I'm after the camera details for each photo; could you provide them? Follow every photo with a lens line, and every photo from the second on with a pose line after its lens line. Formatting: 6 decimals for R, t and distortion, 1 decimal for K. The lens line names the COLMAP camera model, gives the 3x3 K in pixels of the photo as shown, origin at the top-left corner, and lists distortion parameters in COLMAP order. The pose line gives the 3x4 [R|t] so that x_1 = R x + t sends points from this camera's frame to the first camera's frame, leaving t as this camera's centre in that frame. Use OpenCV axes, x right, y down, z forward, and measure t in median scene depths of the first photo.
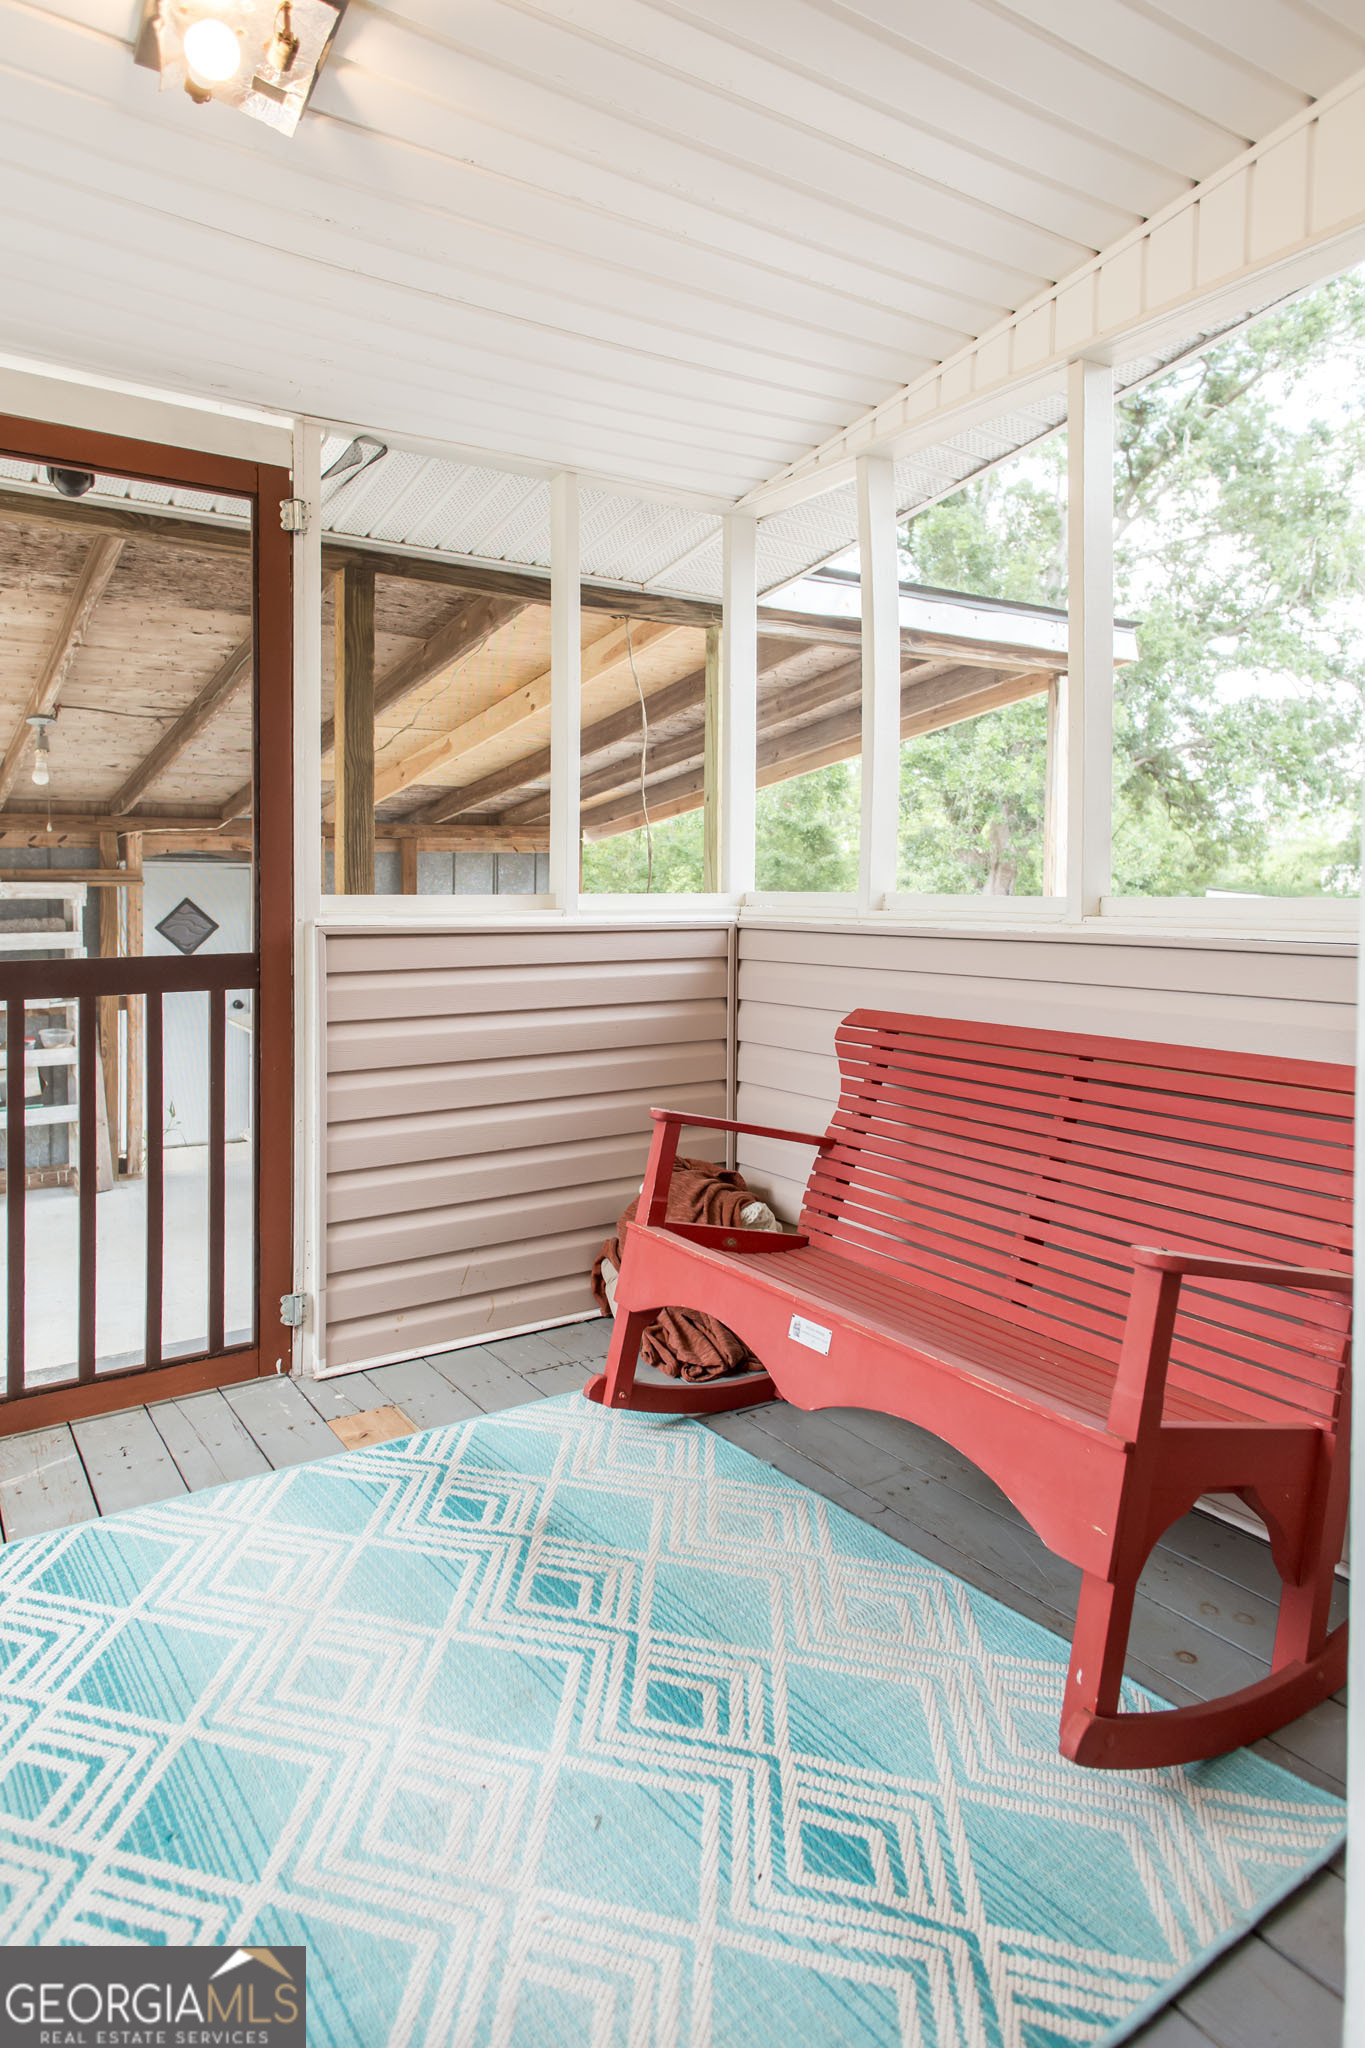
lens RADIAL K [[1174.7, 0, 683.8], [0, 1174.7, 922.1], [0, 0, 1]] dist [0.012462, -0.002820]
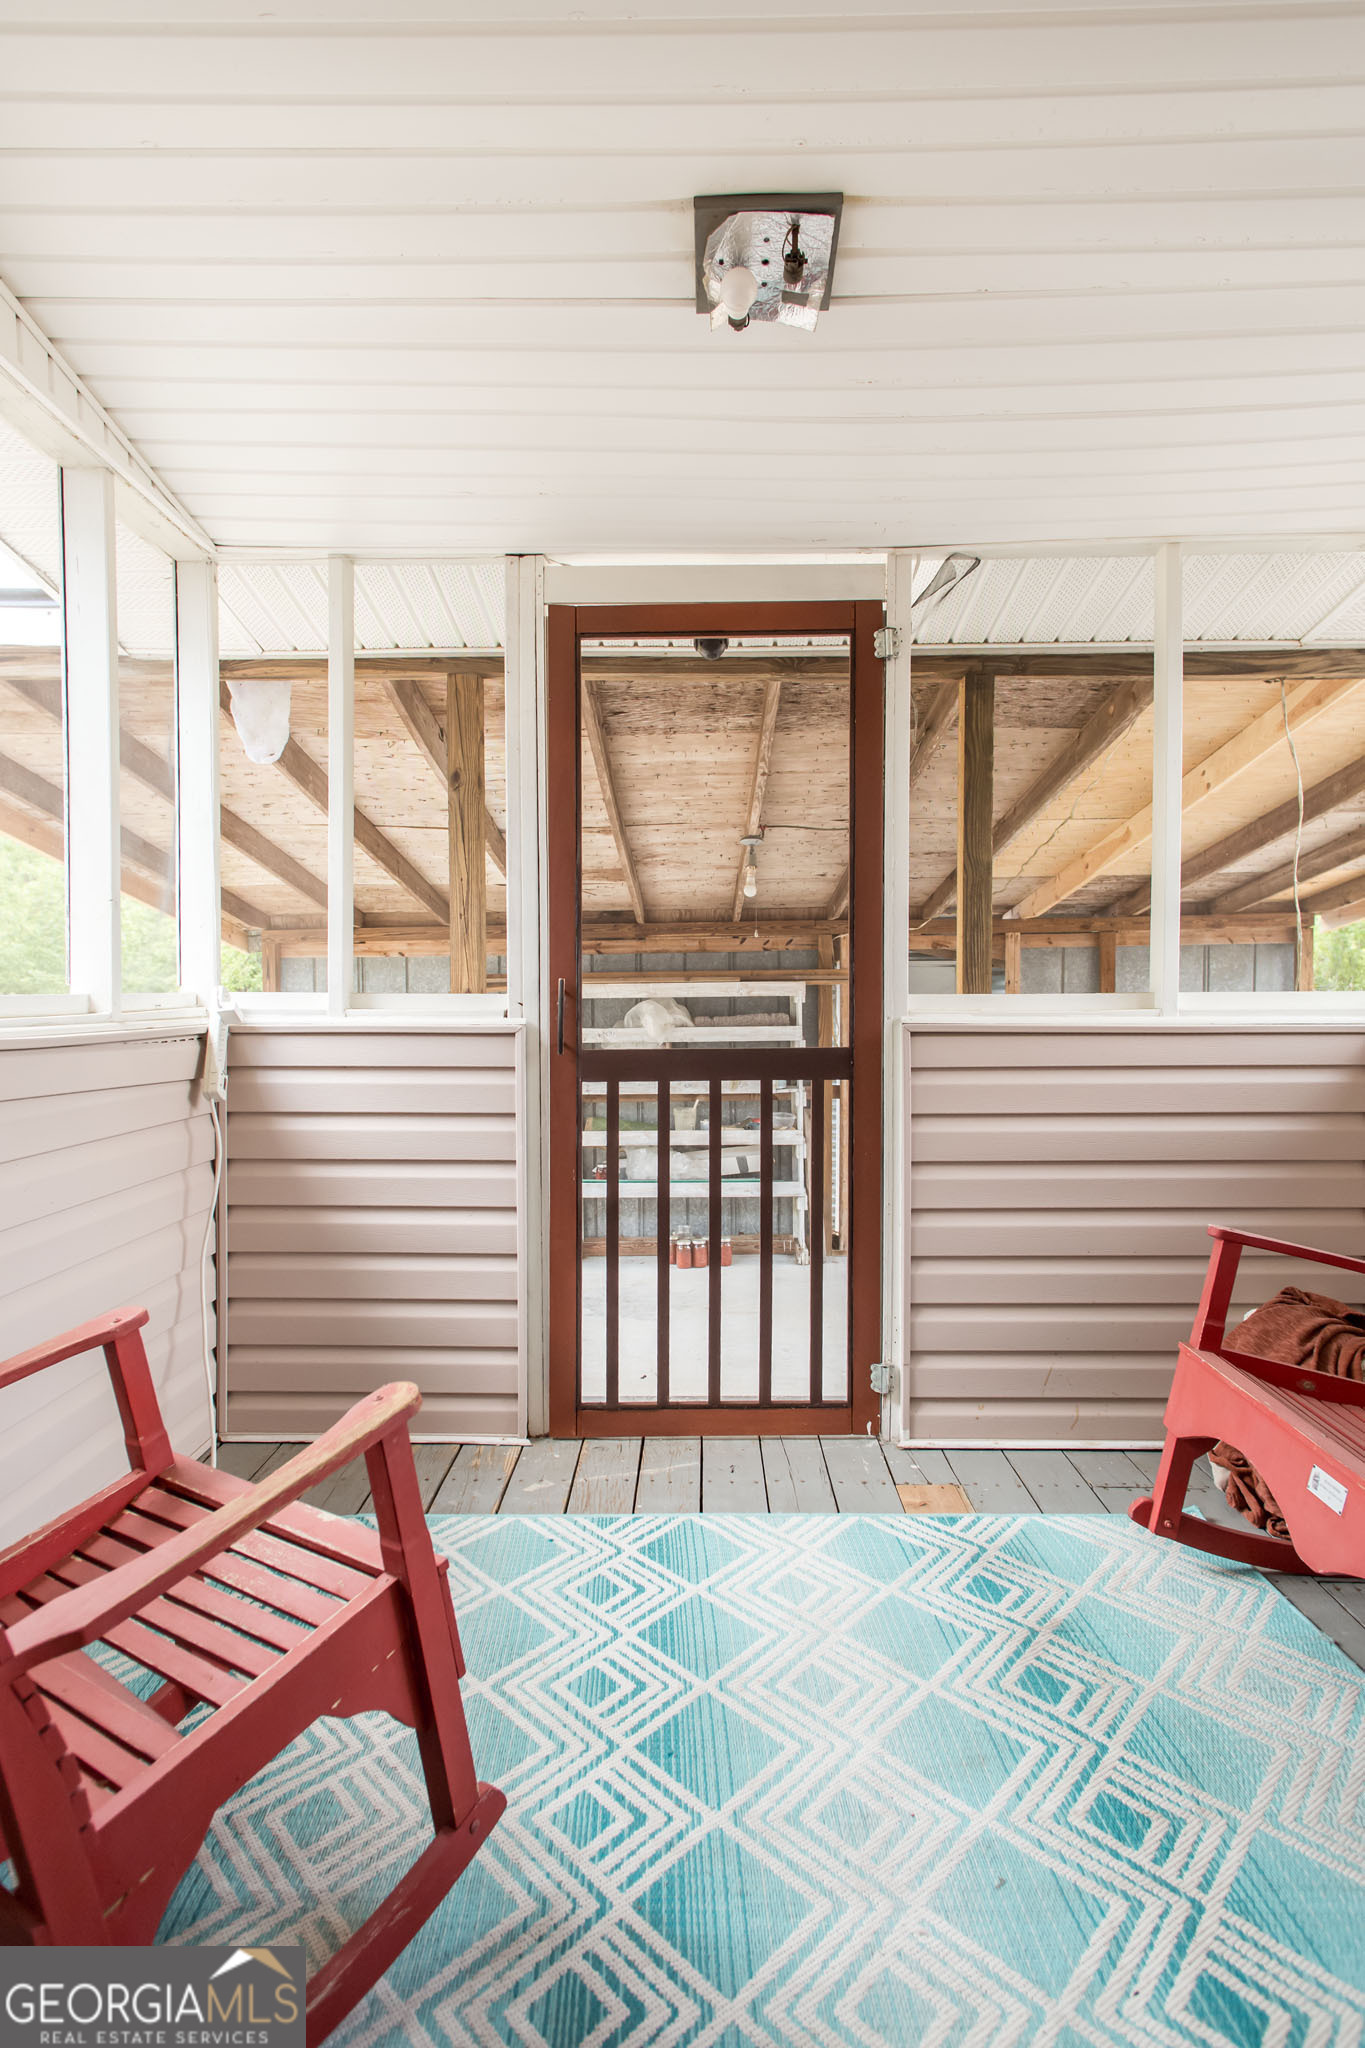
lens RADIAL K [[1225.0, 0, 682.5], [0, 1225.0, 1024.0], [0, 0, 1]] dist [0.012262, -0.002404]
pose [[0.822531, 0.012545, -0.568582, 0.195896], [-0.010184, 0.999921, 0.007329, -0.003368], [0.568629, -0.000238, 0.822594, -0.037077]]
